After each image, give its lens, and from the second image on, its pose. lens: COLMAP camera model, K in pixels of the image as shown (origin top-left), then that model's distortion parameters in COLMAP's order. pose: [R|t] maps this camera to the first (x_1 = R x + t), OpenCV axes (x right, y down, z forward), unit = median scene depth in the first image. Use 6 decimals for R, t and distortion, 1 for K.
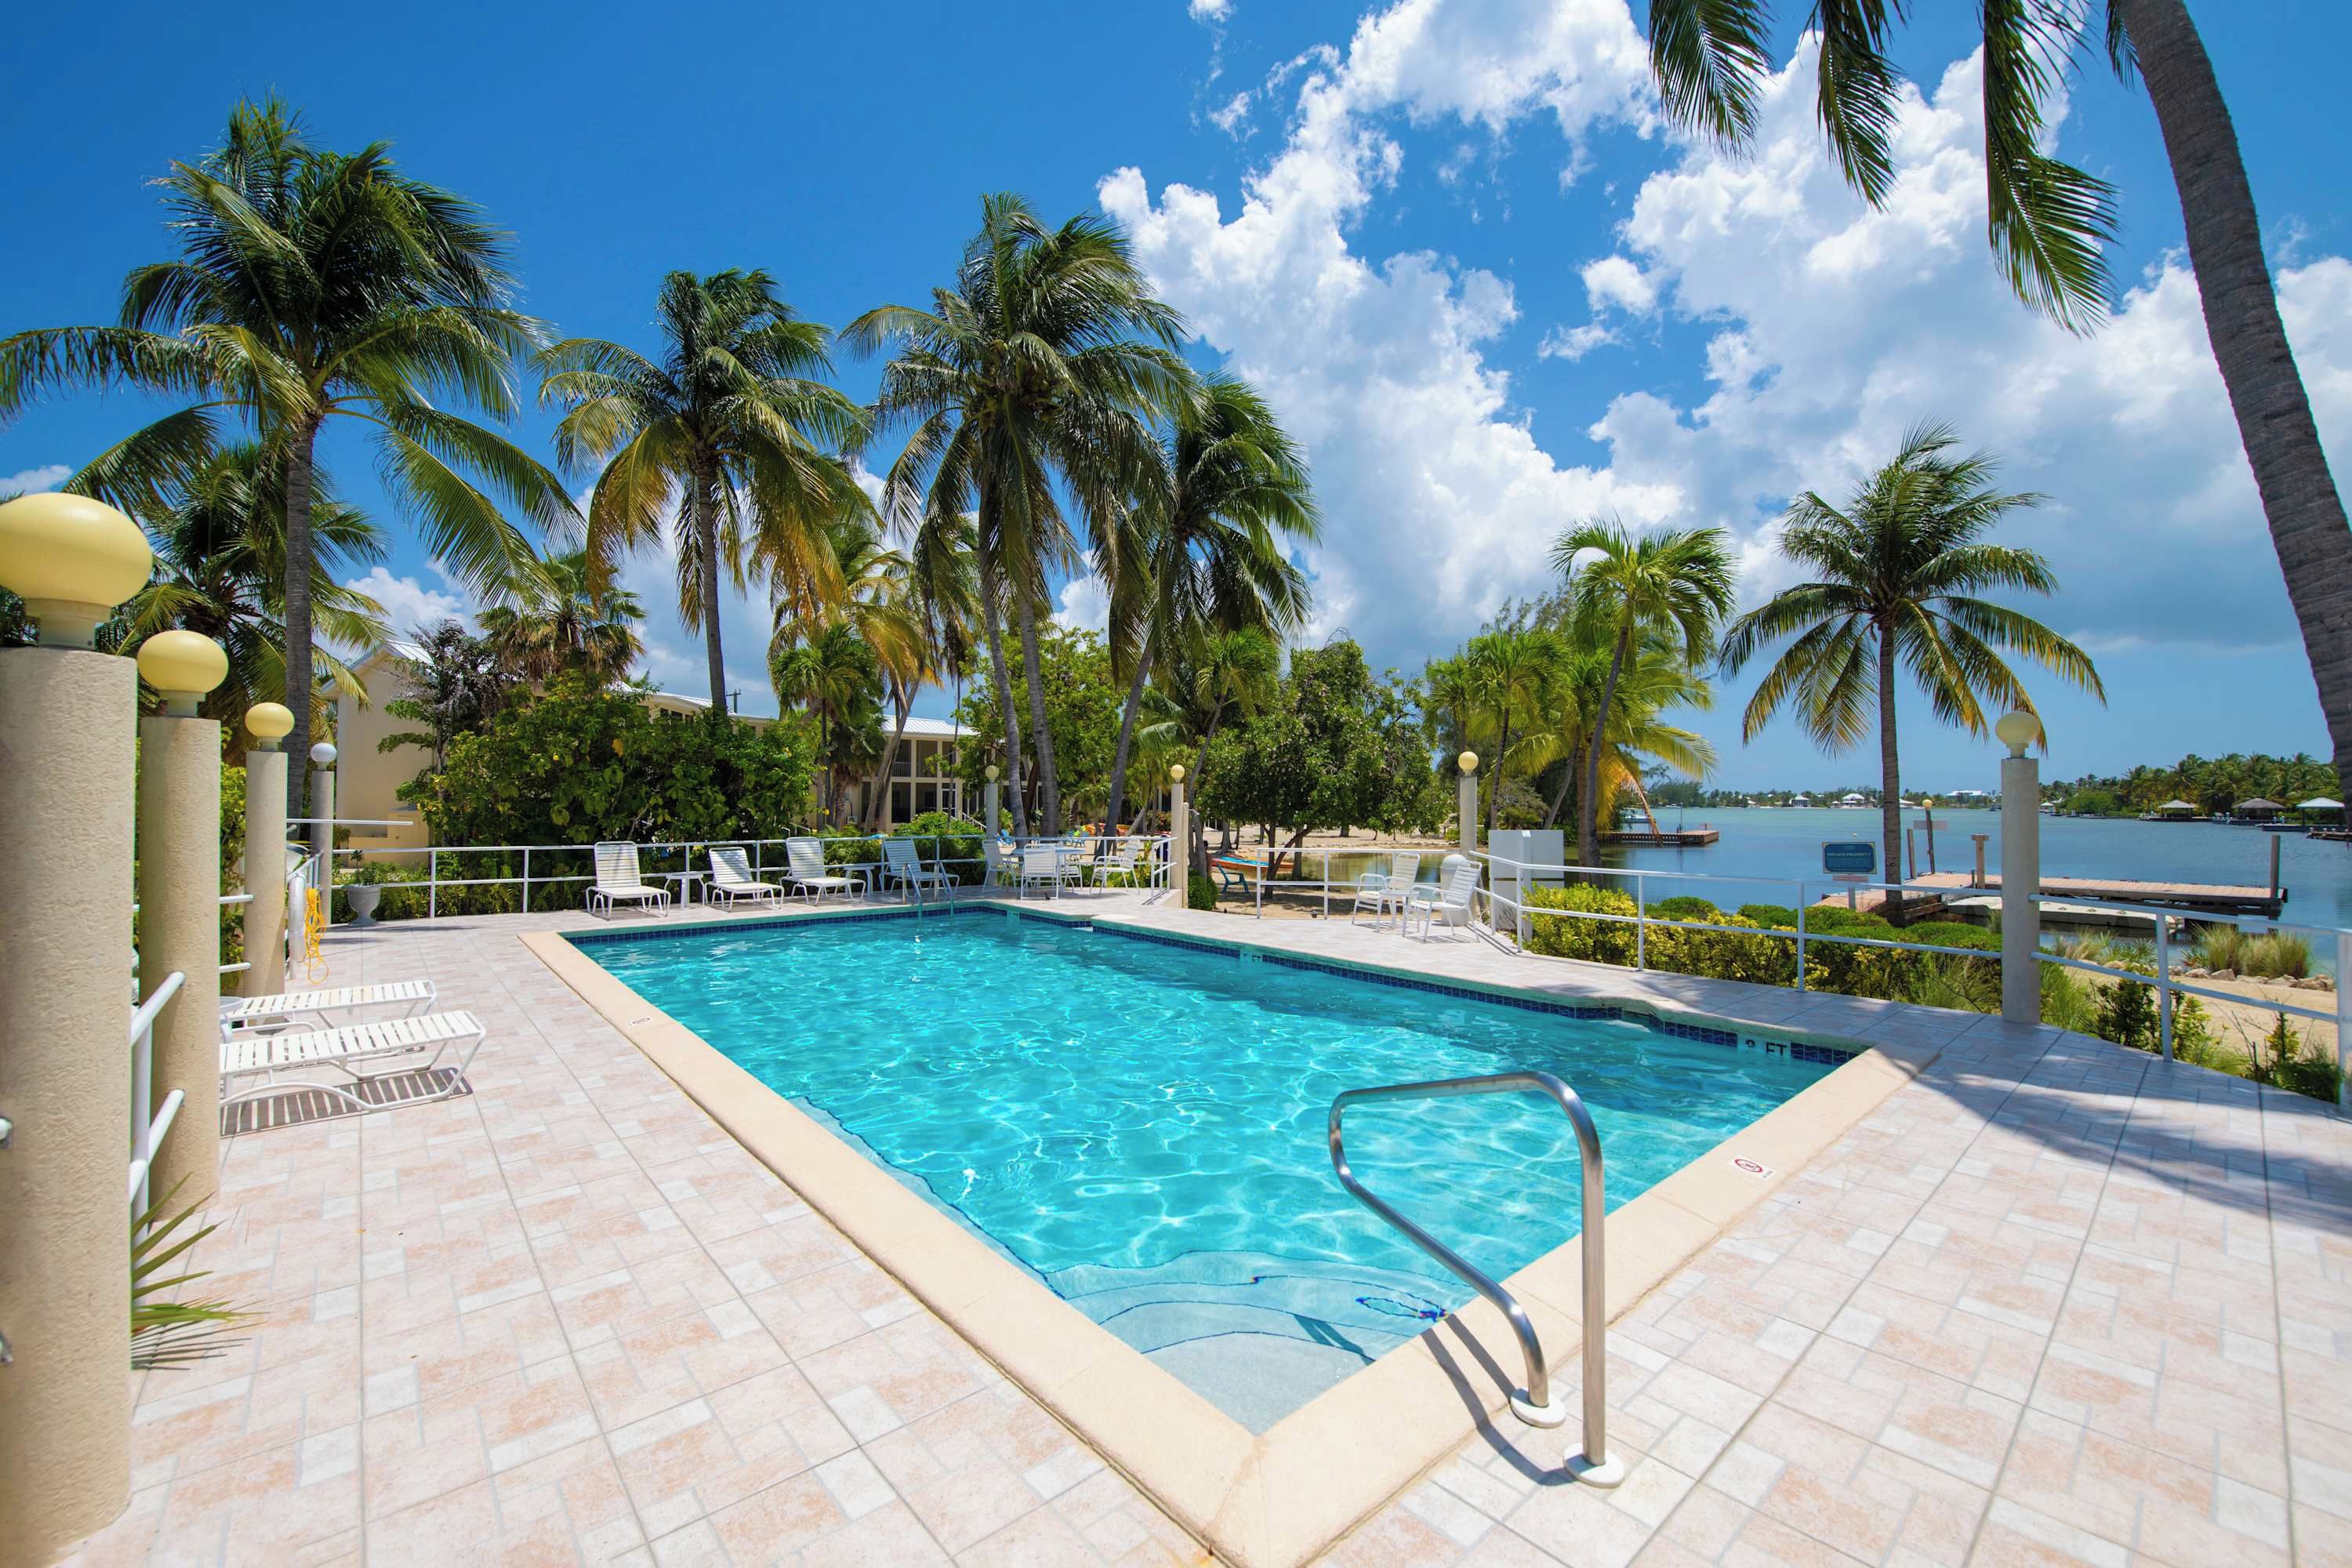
lens RADIAL K [[962.6, 0, 1187.8], [0, 962.6, 780.8], [0, 0, 1]] dist [0.002530, 0.000390]
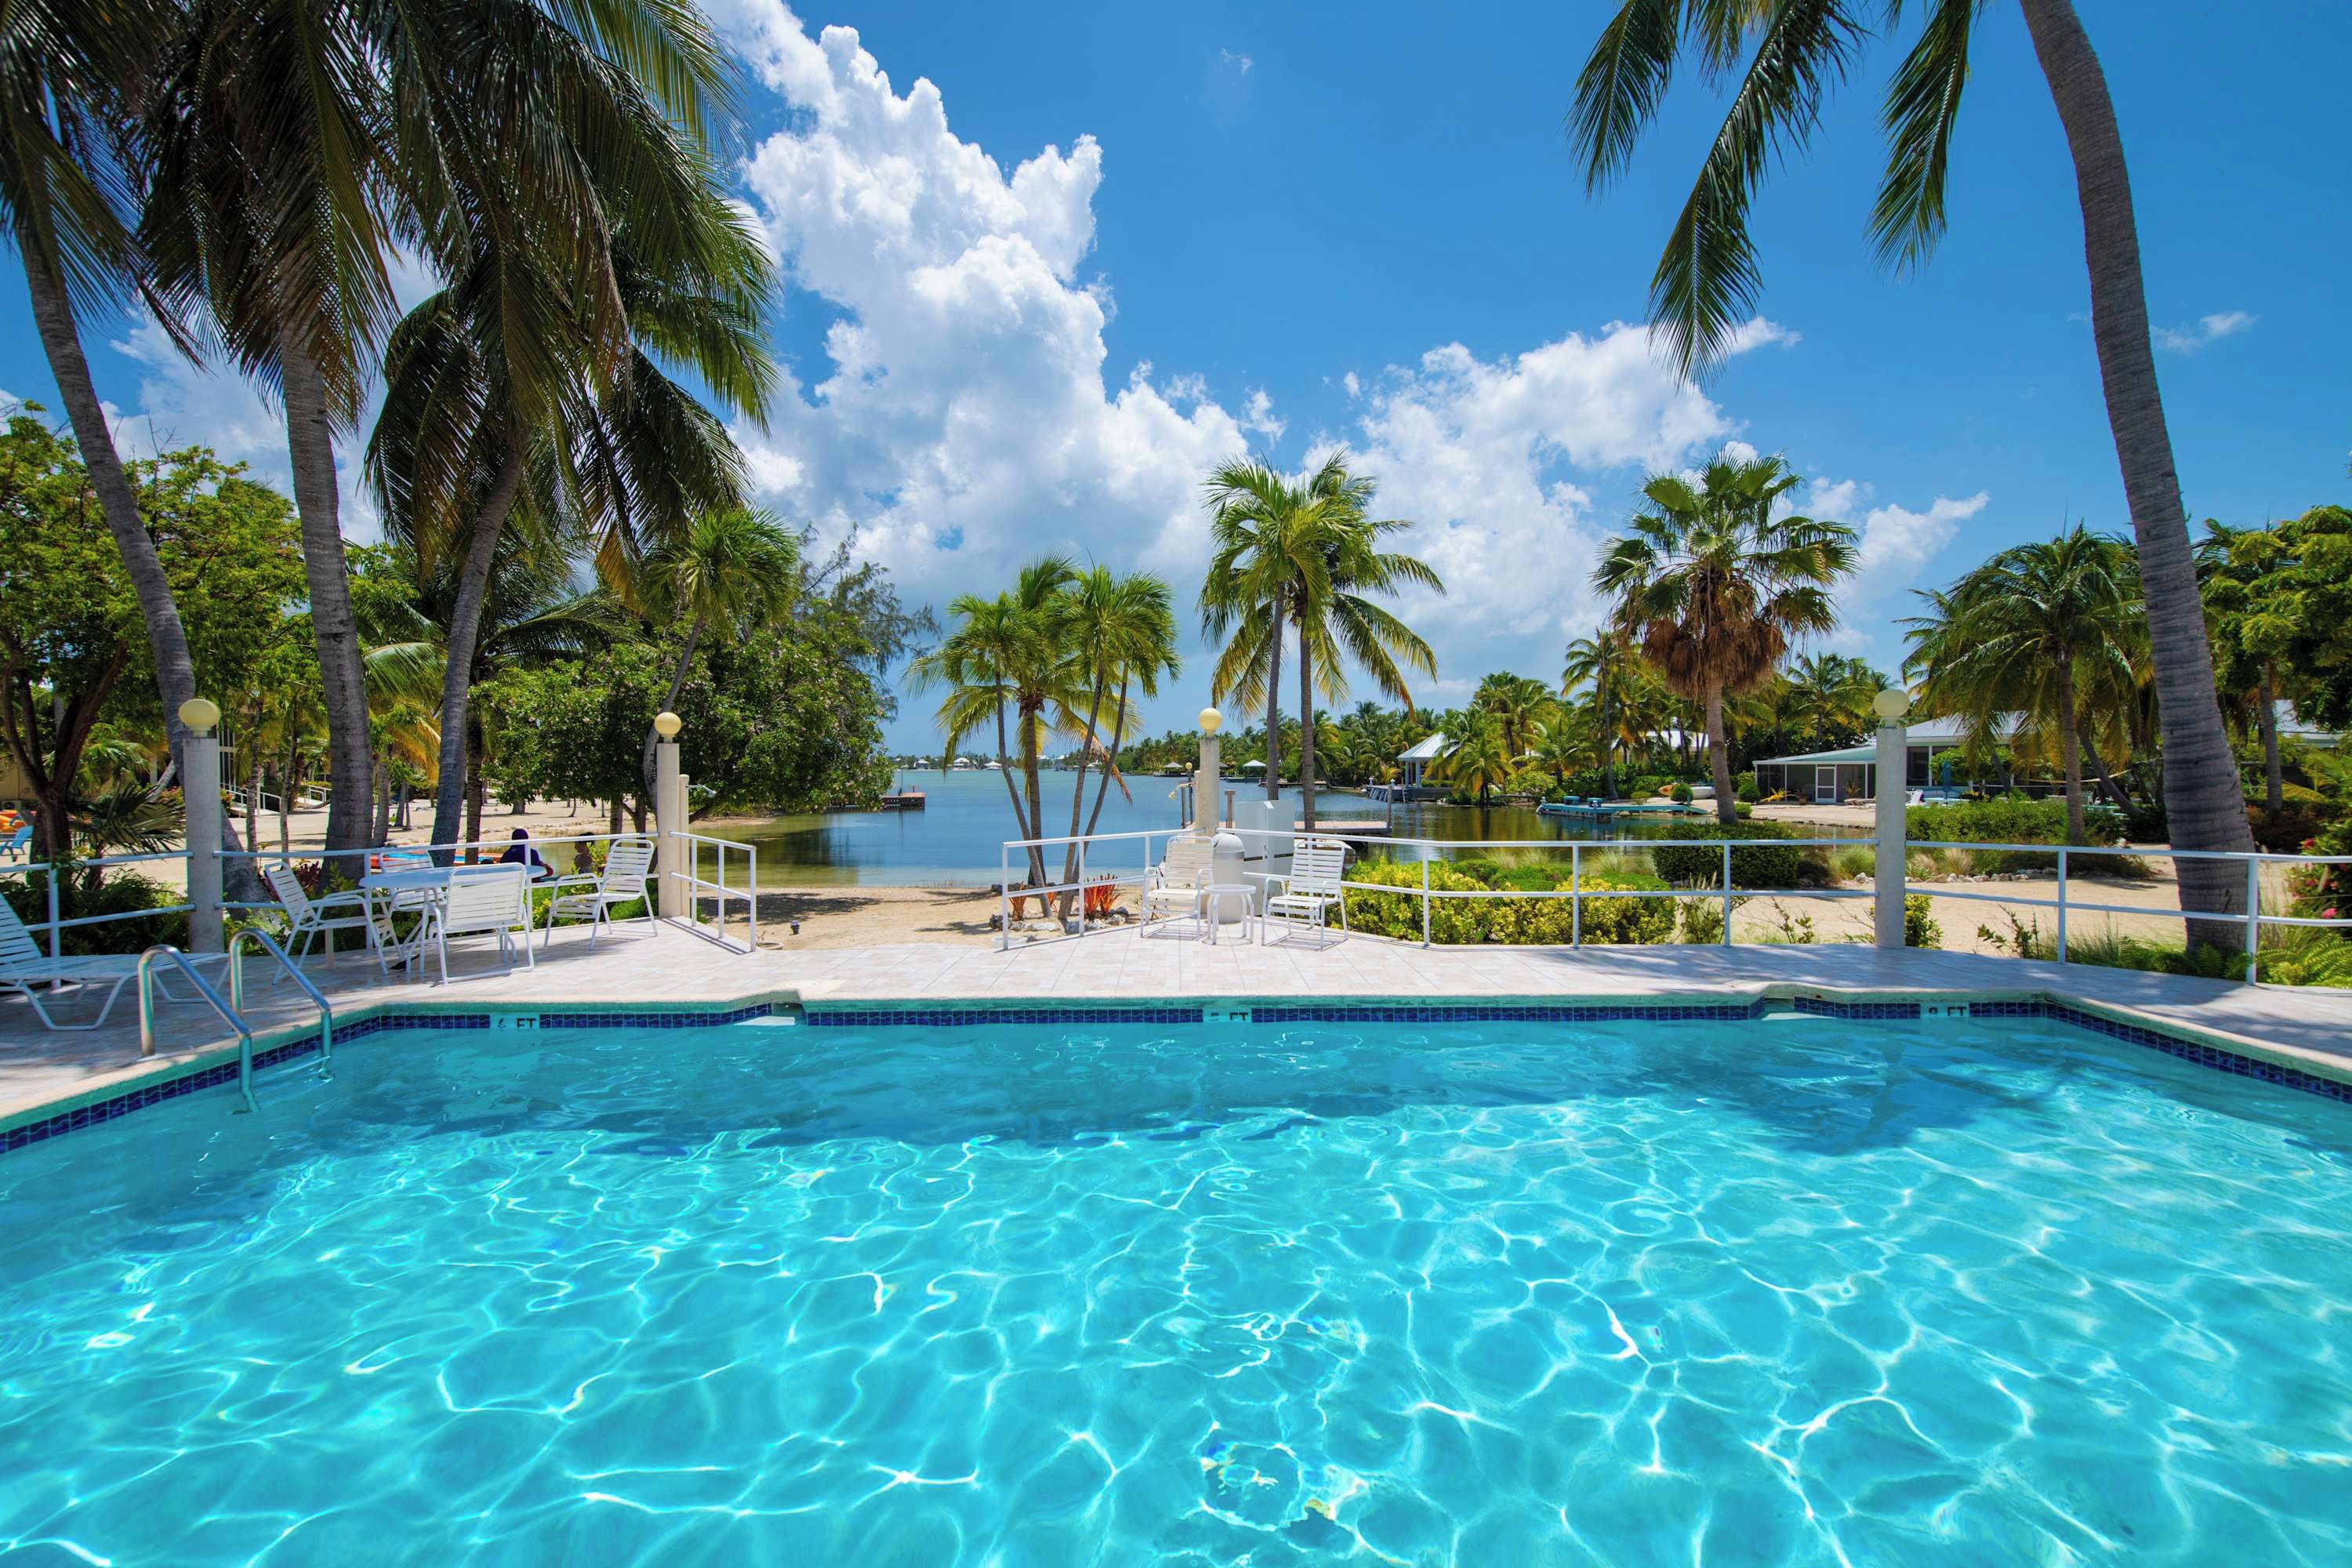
lens RADIAL K [[962.6, 0, 1174.0], [0, 962.6, 786.1], [0, 0, 1]] dist [0.002530, 0.000390]
pose [[0.651311, -0.023467, 0.758448, -0.079844], [-0.009390, 0.999196, 0.038980, 0.000805], [-0.758752, -0.032511, 0.650567, 0.110520]]
